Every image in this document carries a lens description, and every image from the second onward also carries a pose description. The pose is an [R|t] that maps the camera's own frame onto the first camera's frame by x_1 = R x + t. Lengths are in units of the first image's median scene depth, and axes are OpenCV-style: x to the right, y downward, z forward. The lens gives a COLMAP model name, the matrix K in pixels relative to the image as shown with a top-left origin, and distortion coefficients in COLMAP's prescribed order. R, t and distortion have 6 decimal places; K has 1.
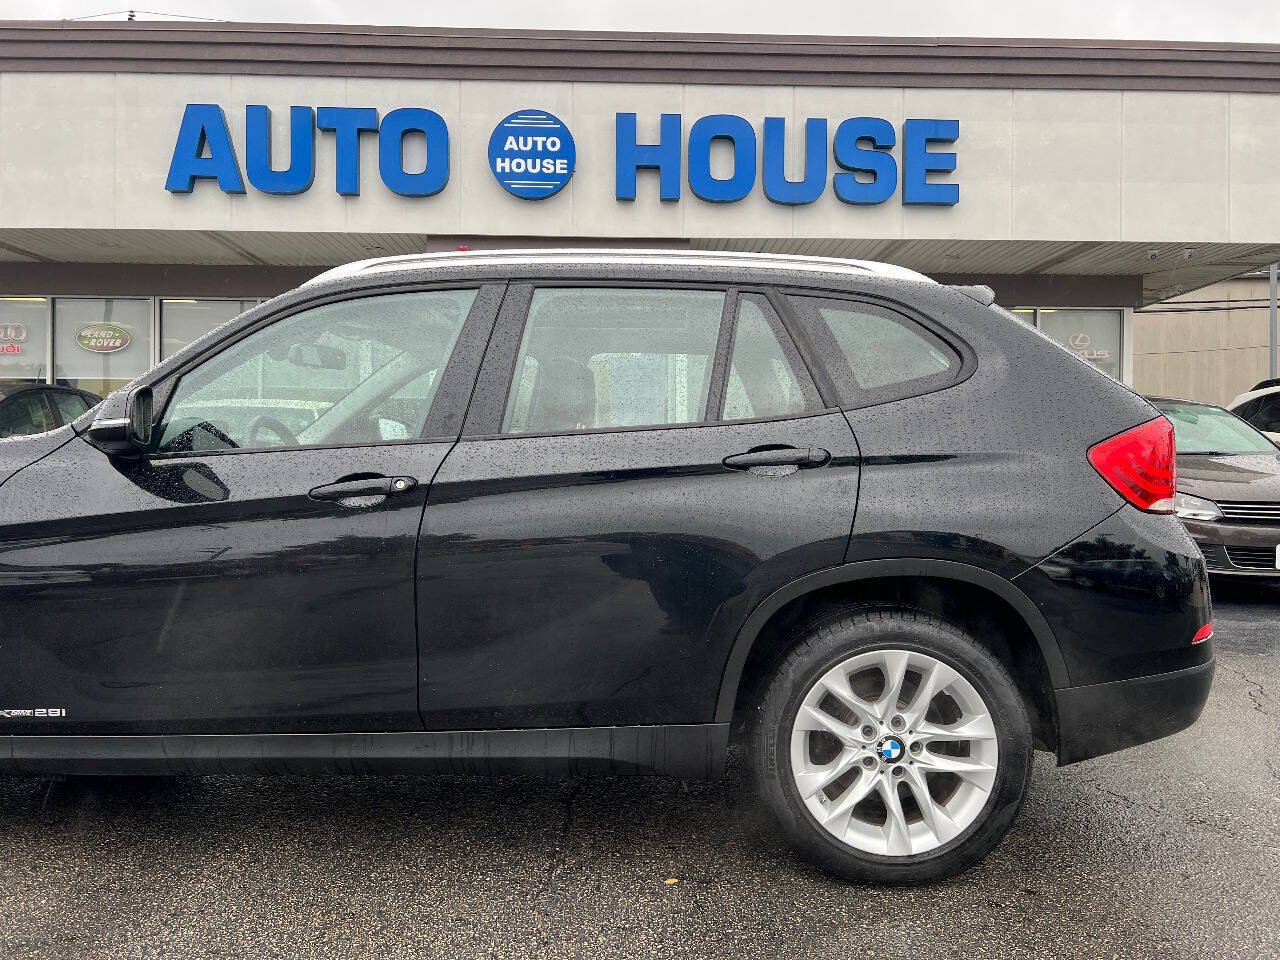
lens RADIAL K [[959.9, 0, 651.6], [0, 959.9, 468.5], [0, 0, 1]] dist [0.061756, -0.072651]
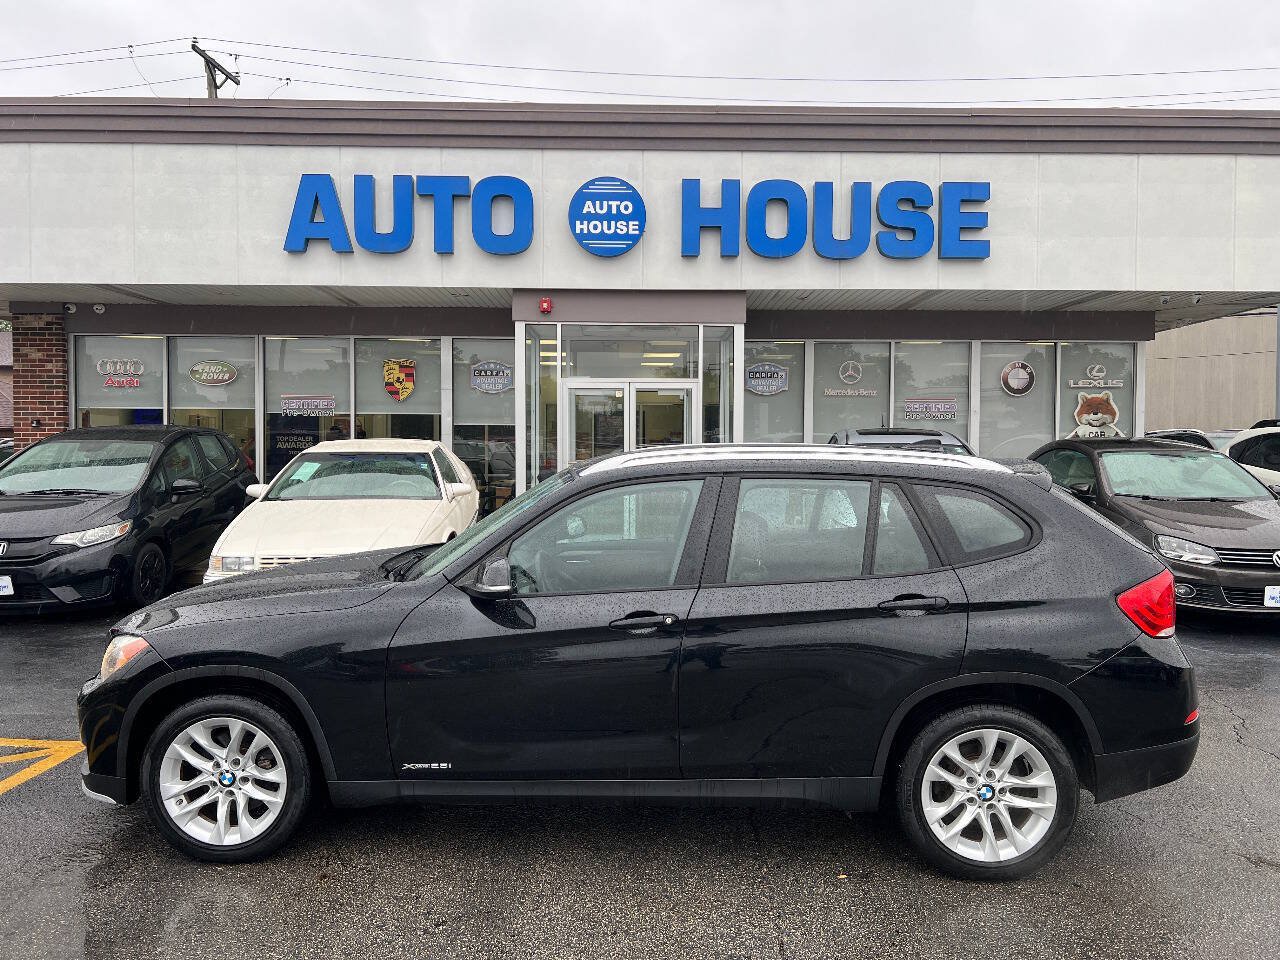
lens RADIAL K [[957.2, 0, 650.5], [0, 957.2, 469.9], [0, 0, 1]] dist [0.065945, -0.077245]
pose [[0.999954, -0.000358, -0.009633, -0.062957], [0.000613, 0.999648, 0.026506, -0.061259], [0.009621, -0.026510, 0.999602, -0.122668]]
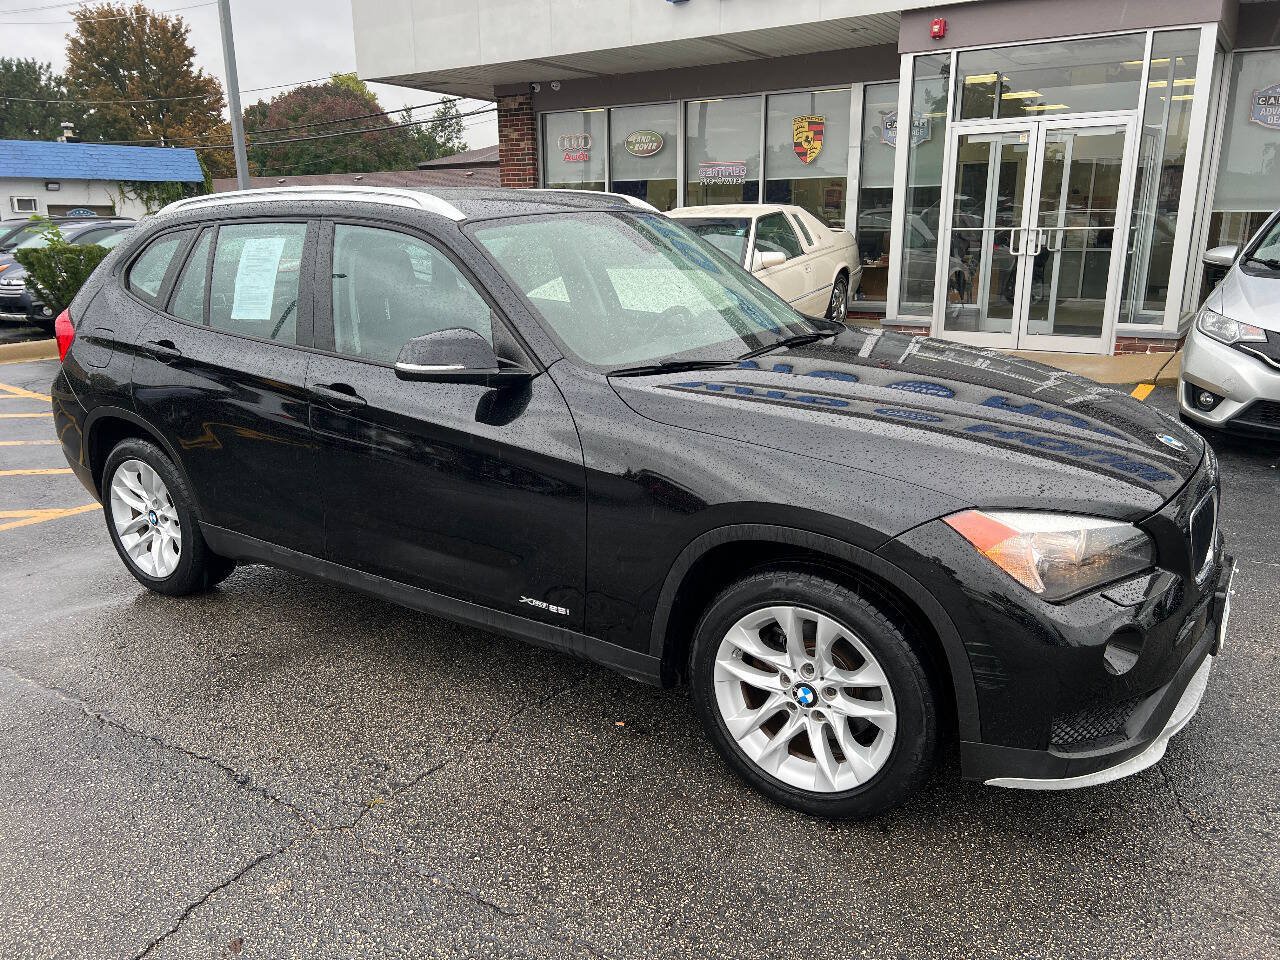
lens RADIAL K [[959.9, 0, 651.0], [0, 959.9, 484.8], [0, 0, 1]] dist [0.060596, -0.070996]
pose [[0.814905, 0.141894, -0.561957, 0.165804], [0.009959, 0.965998, 0.258356, -0.045872], [0.579509, -0.216132, 0.785784, 0.025288]]
